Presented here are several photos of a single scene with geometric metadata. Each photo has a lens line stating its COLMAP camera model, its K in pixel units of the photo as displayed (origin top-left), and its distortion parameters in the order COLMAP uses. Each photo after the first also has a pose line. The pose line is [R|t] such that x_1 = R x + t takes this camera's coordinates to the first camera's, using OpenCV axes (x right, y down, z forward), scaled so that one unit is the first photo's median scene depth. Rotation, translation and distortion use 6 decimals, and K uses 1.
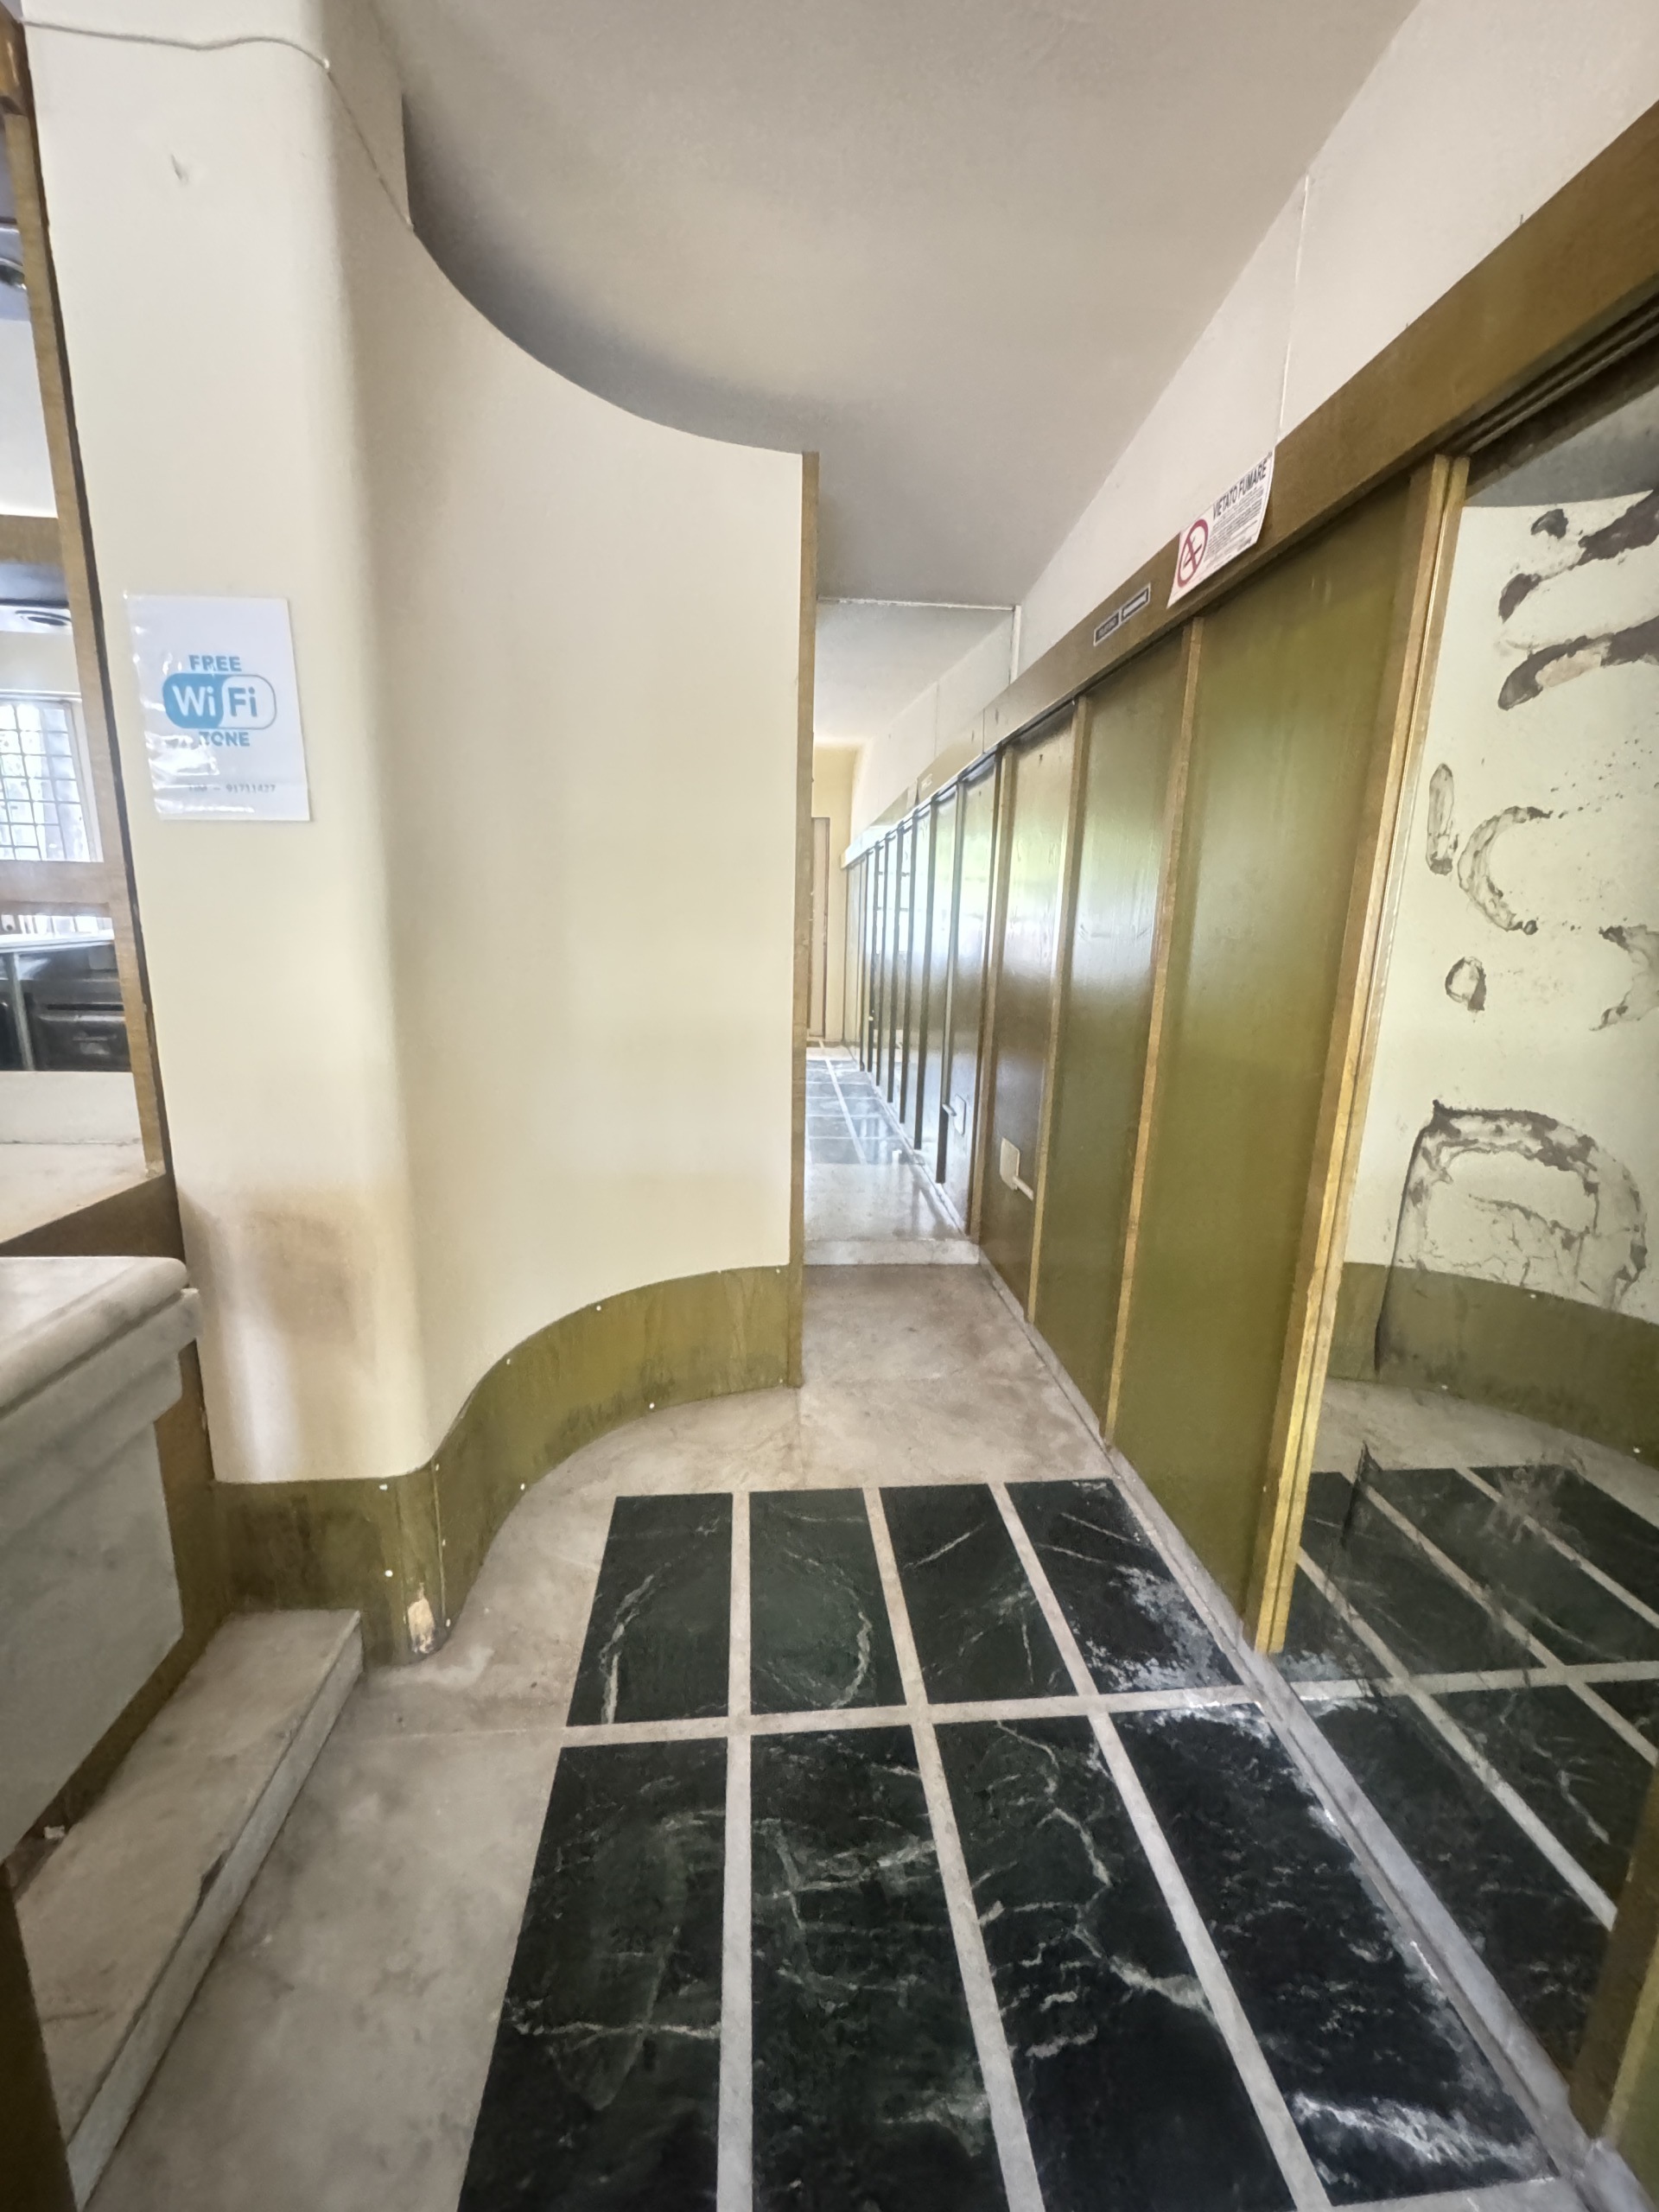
lens RADIAL K [[884.7, 0, 833.5], [0, 884.7, 1105.8], [0, 0, 1]] dist [-0.003861, 0.000709]
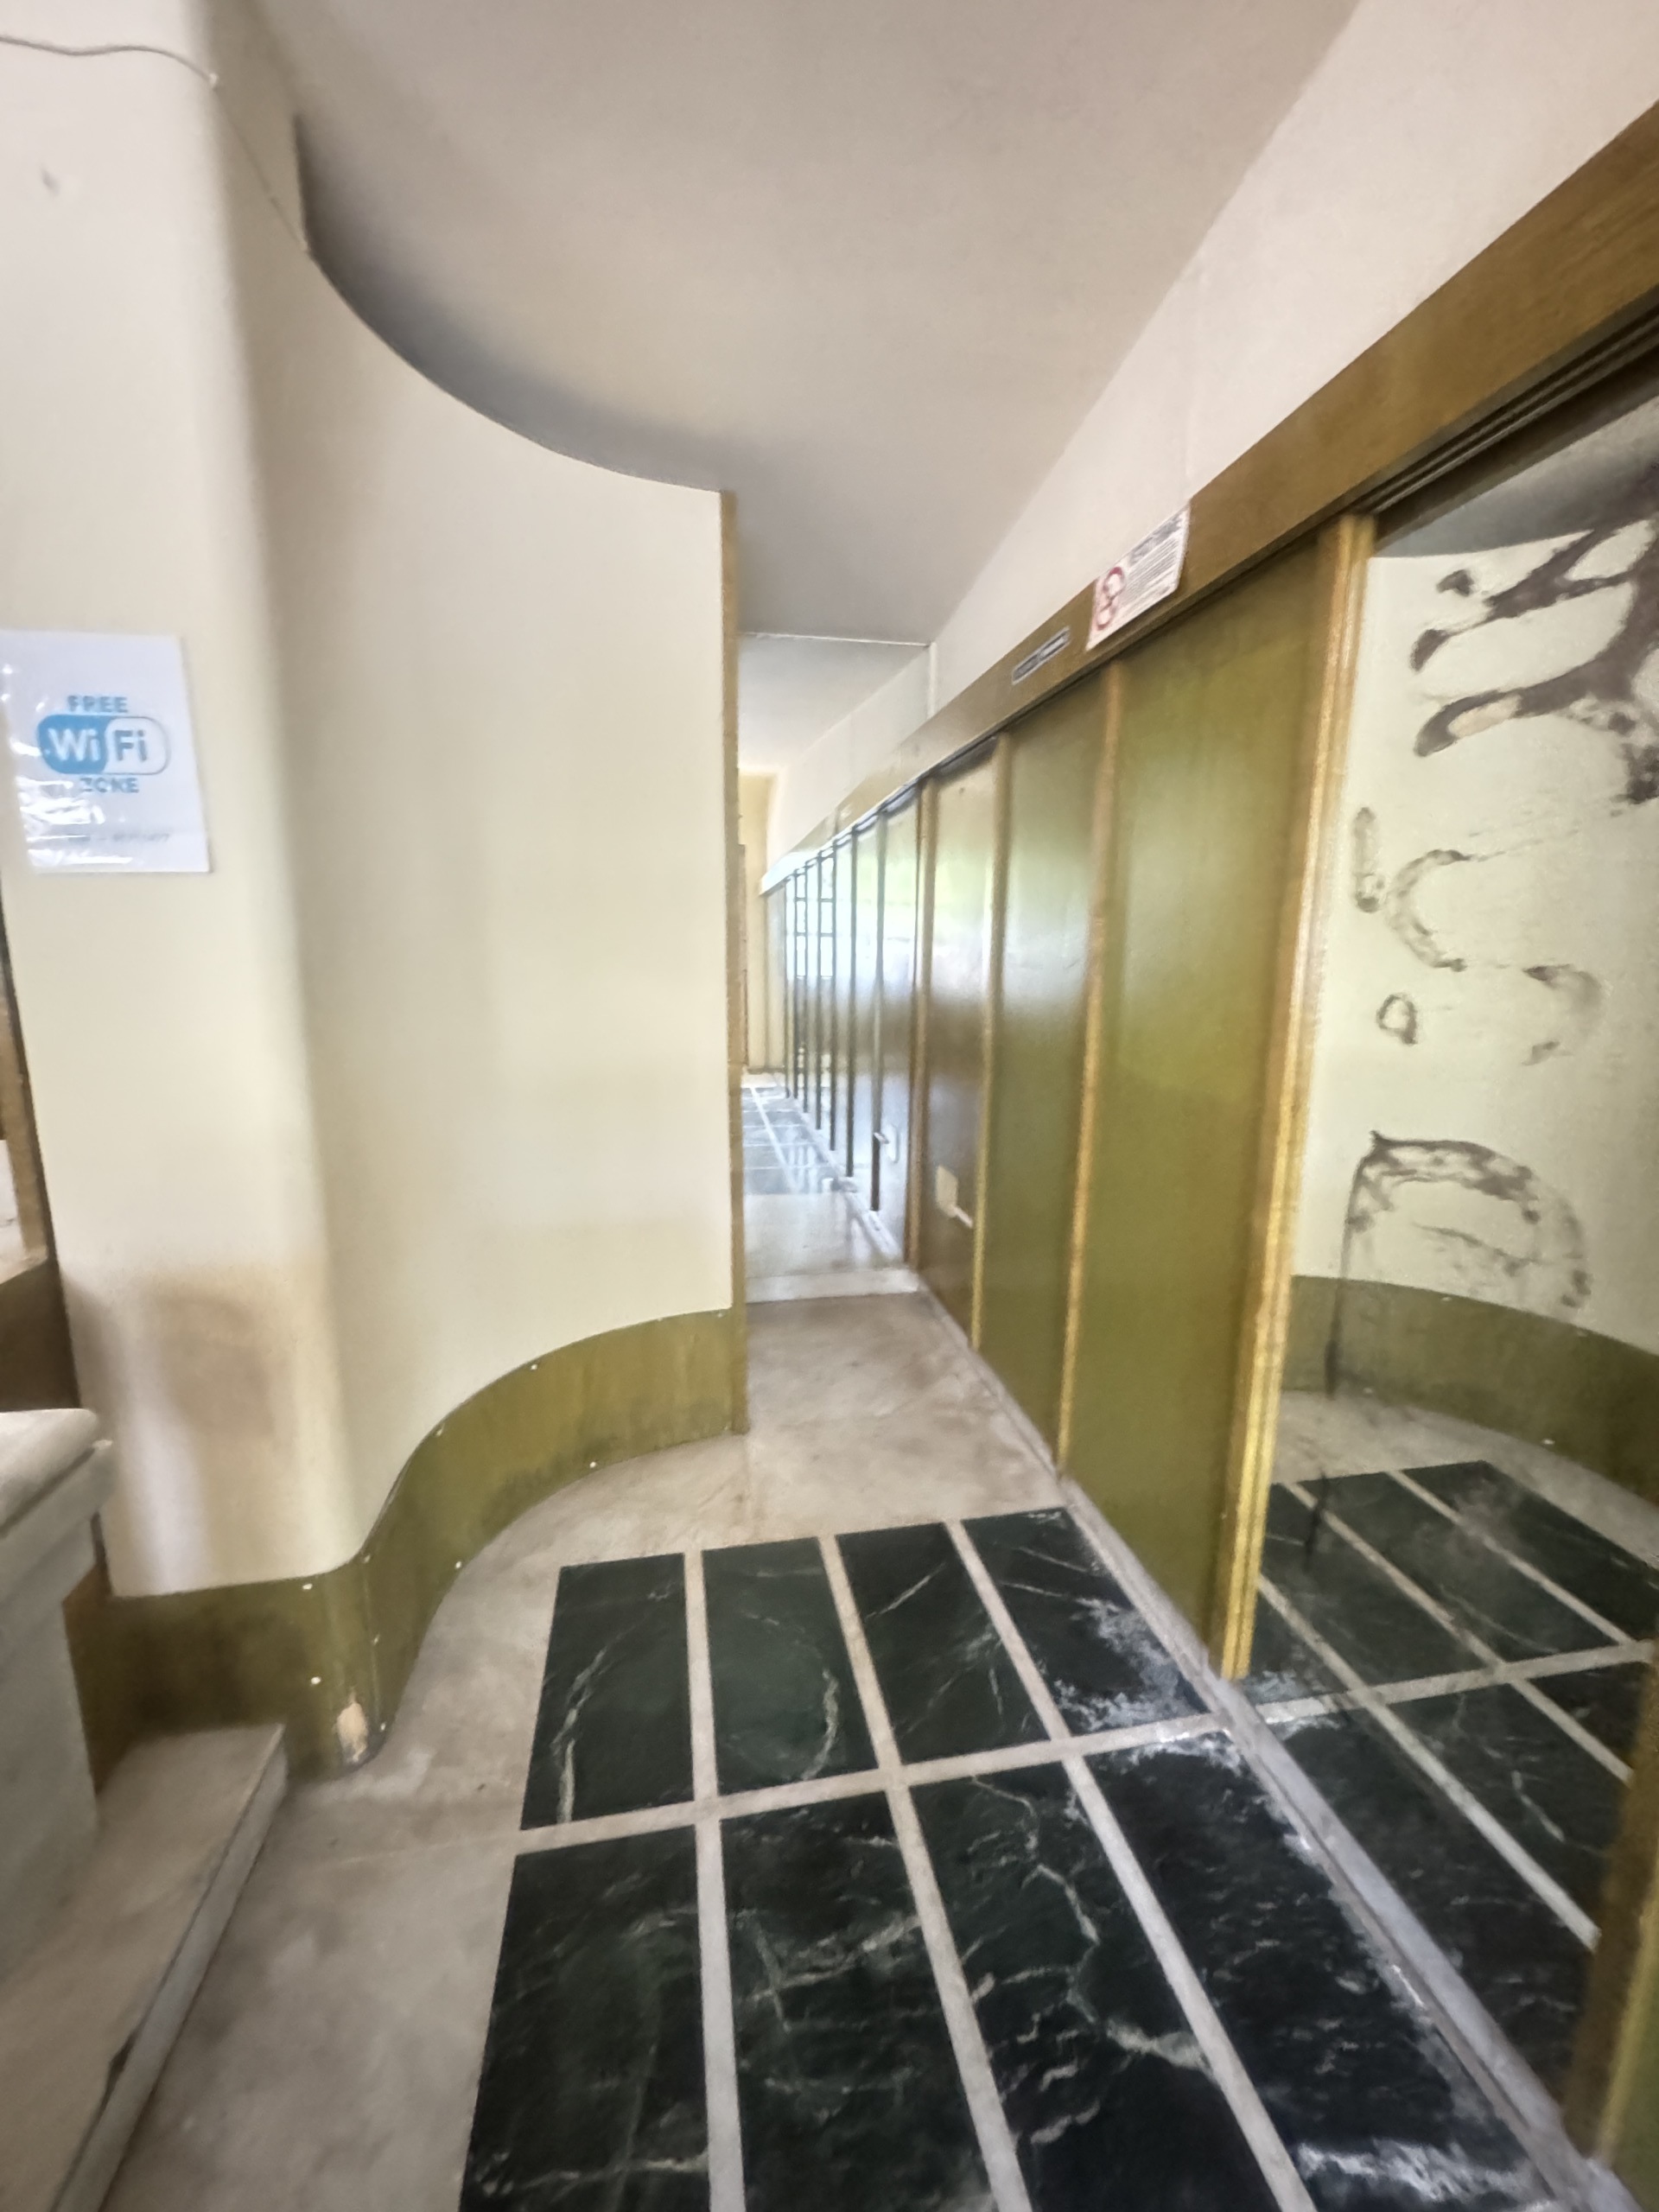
lens RADIAL K [[884.7, 0, 833.5], [0, 884.7, 1105.8], [0, 0, 1]] dist [-0.003861, 0.000709]
pose [[0.995374, -0.035647, 0.089215, -0.030424], [0.037817, 0.999026, -0.022749, -0.029756], [-0.088317, 0.026018, 0.995753, 0.024179]]
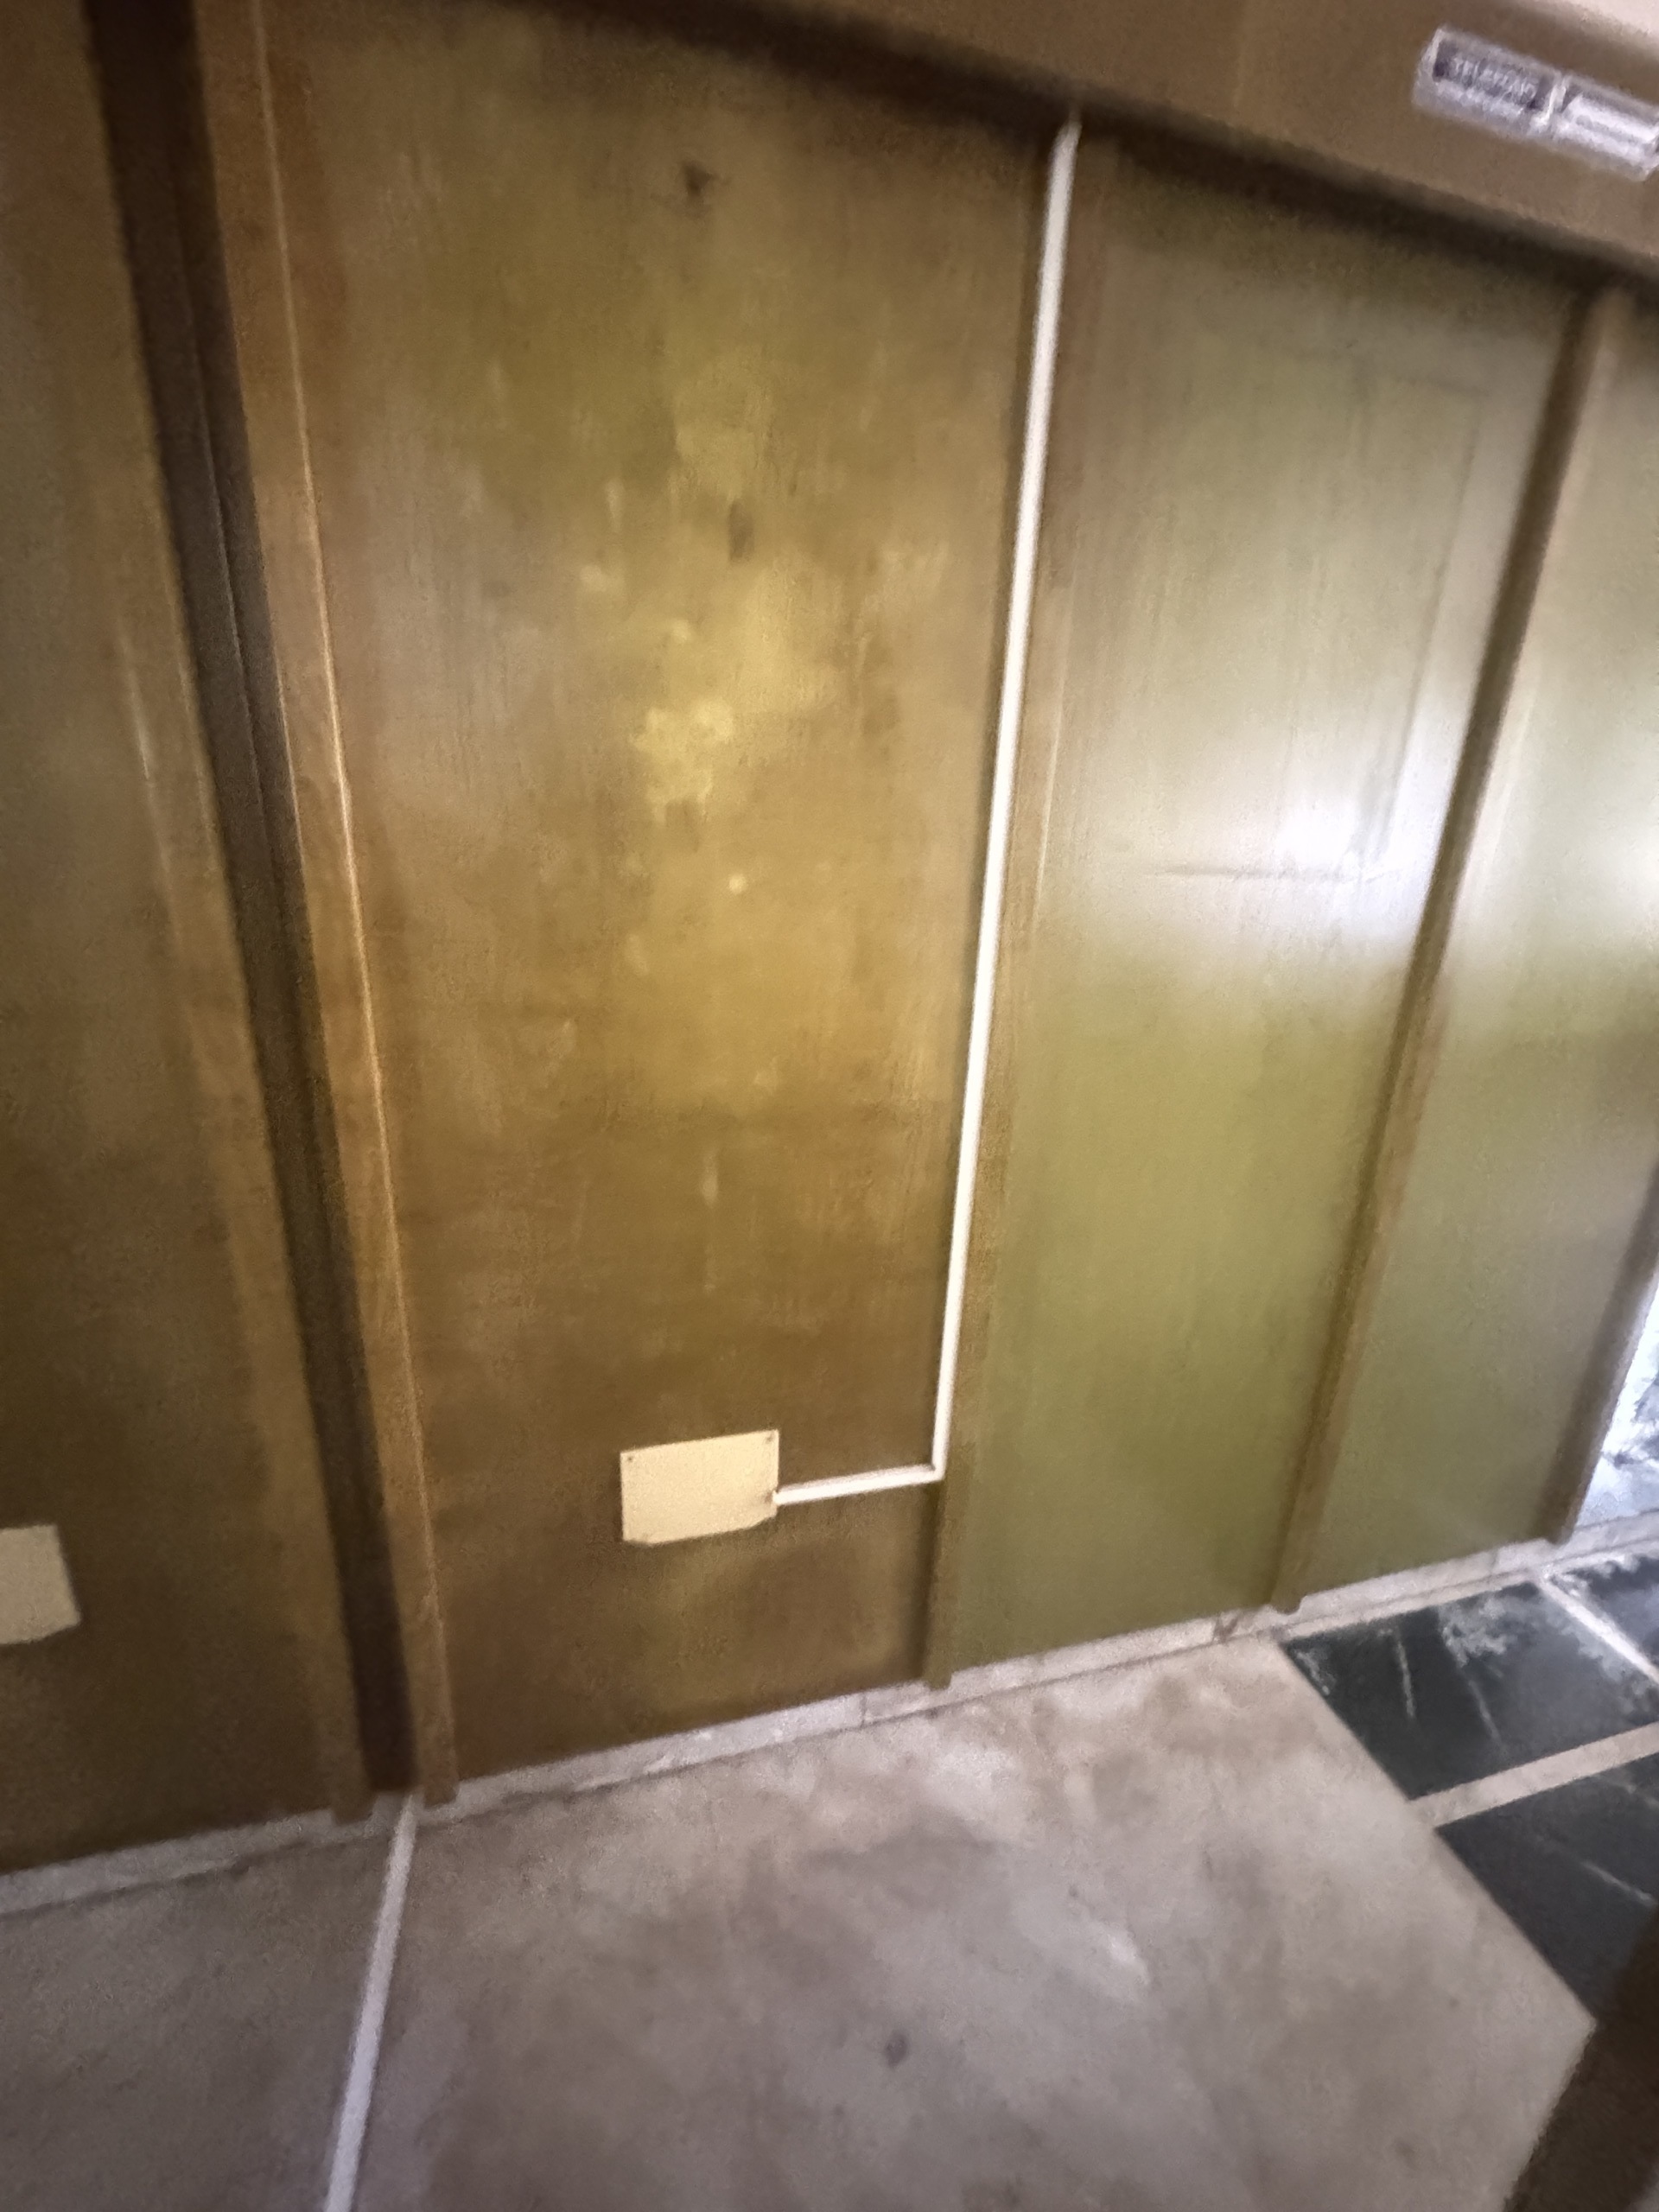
lens RADIAL K [[880.7, 0, 831.5], [0, 880.7, 1106.3], [0, 0, 1]] dist [-0.002271, 0.000150]
pose [[-0.172230, -0.327553, 0.929003, -0.223530], [0.154507, 0.922439, 0.353883, -0.448872], [-0.972864, 0.204486, -0.108262, 2.077601]]
